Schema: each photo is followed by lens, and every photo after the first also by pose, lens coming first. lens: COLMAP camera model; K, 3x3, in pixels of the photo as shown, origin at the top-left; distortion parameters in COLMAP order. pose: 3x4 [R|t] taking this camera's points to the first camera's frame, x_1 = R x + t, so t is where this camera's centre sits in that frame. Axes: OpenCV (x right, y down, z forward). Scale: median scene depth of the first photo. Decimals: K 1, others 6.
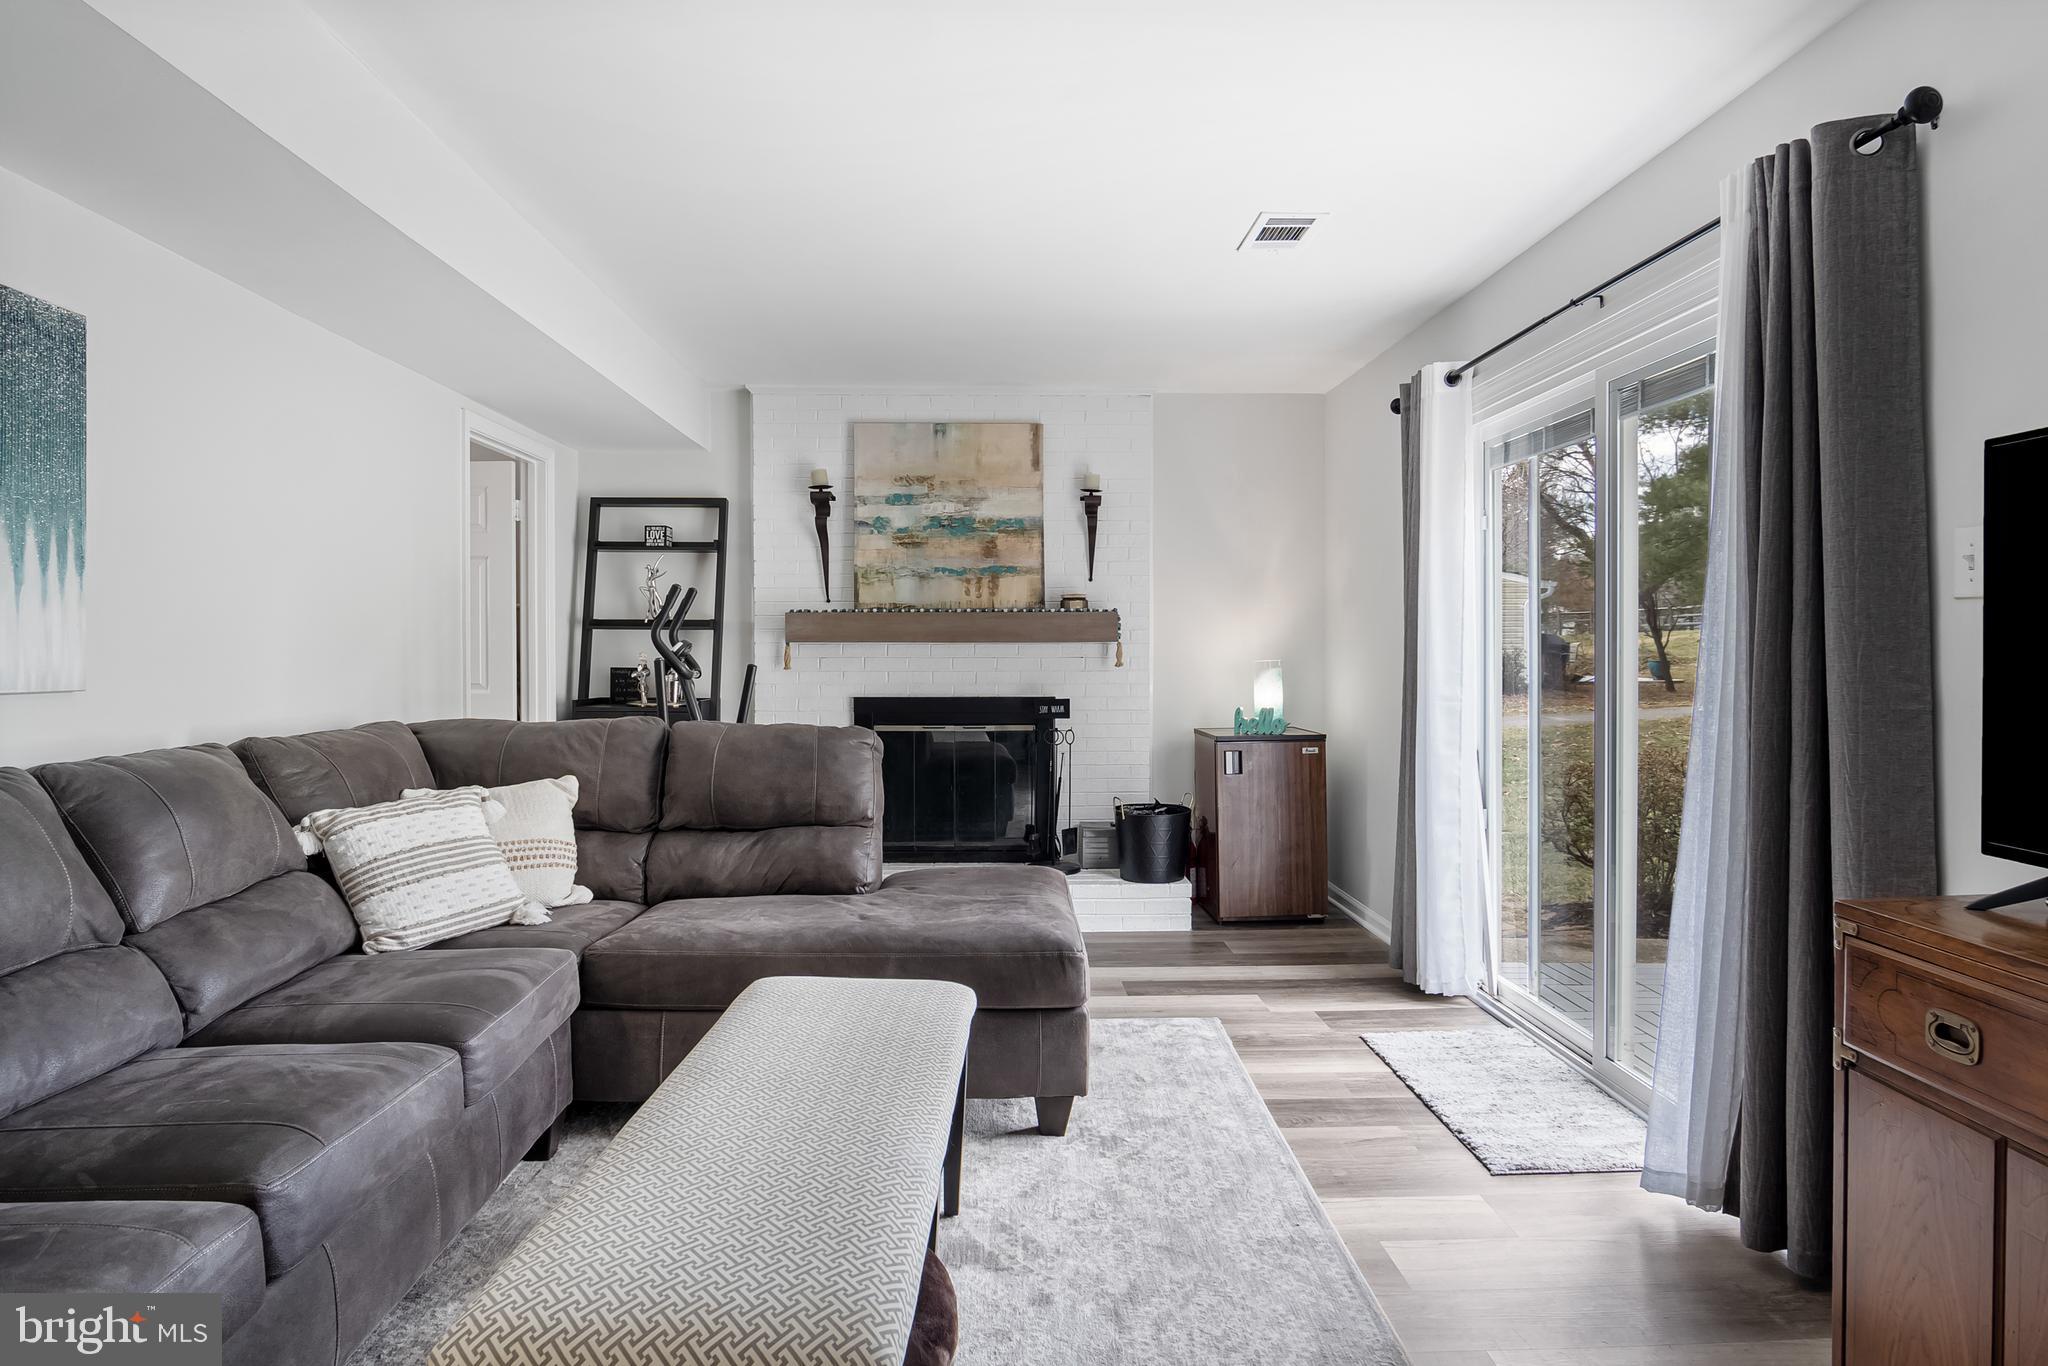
lens RADIAL K [[1077.7, 0, 1027.4], [0, 1077.7, 666.8], [0, 0, 1]] dist [-0.004789, 0.002317]
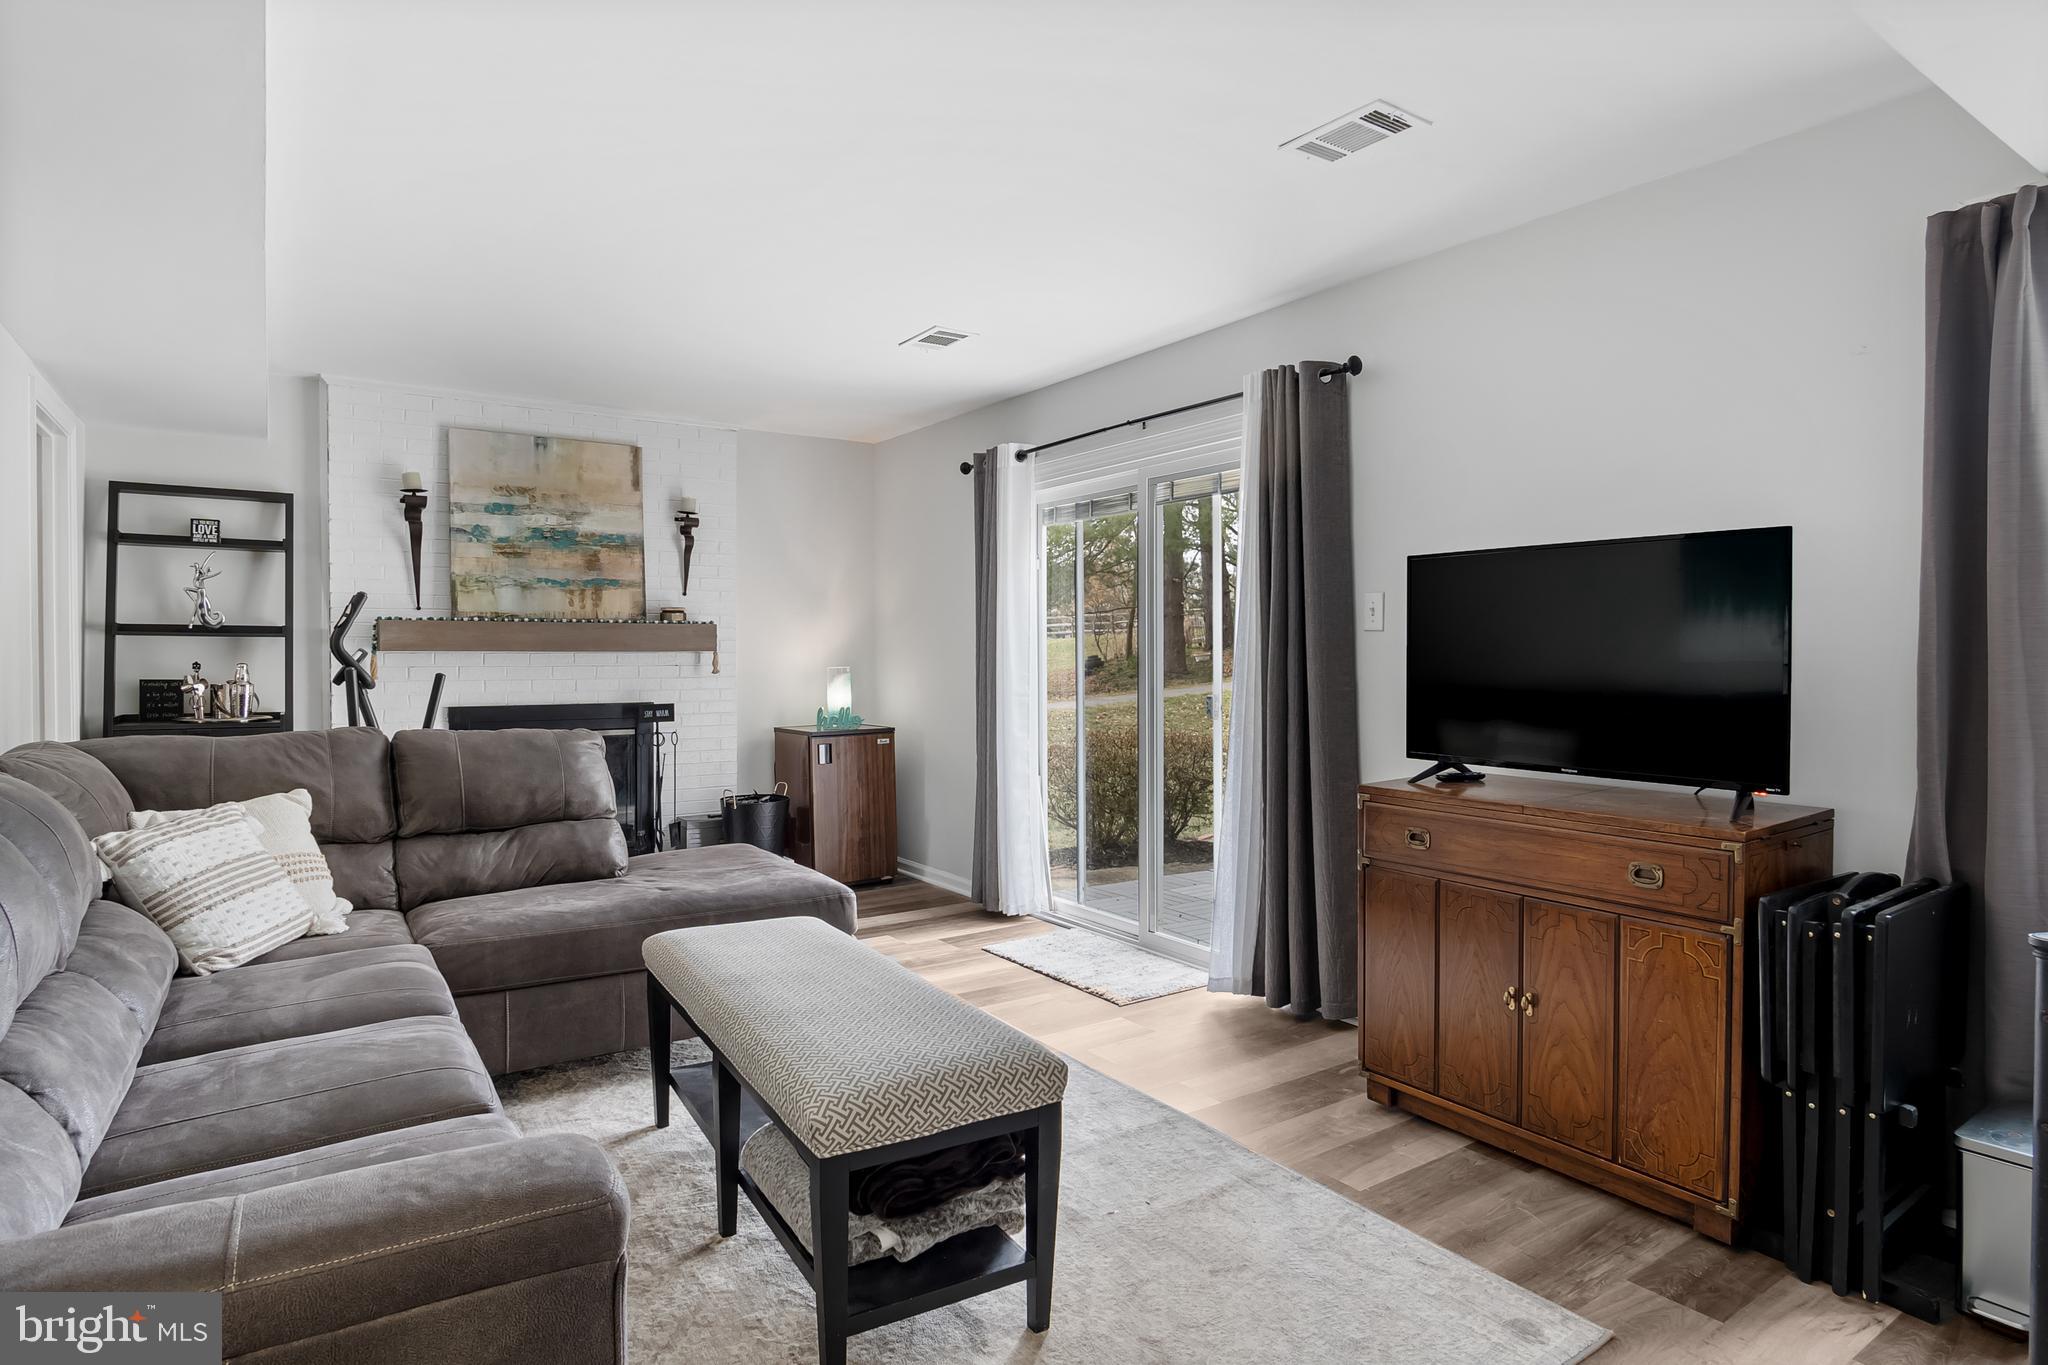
lens RADIAL K [[1077.7, 0, 1007.0], [0, 1077.7, 673.5], [0, 0, 1]] dist [-0.004789, 0.002317]
pose [[0.846624, -0.009443, 0.532108, -0.373261], [0.010633, 0.999943, 0.000828, 0.003166], [-0.532085, 0.004957, 0.846676, -0.143615]]
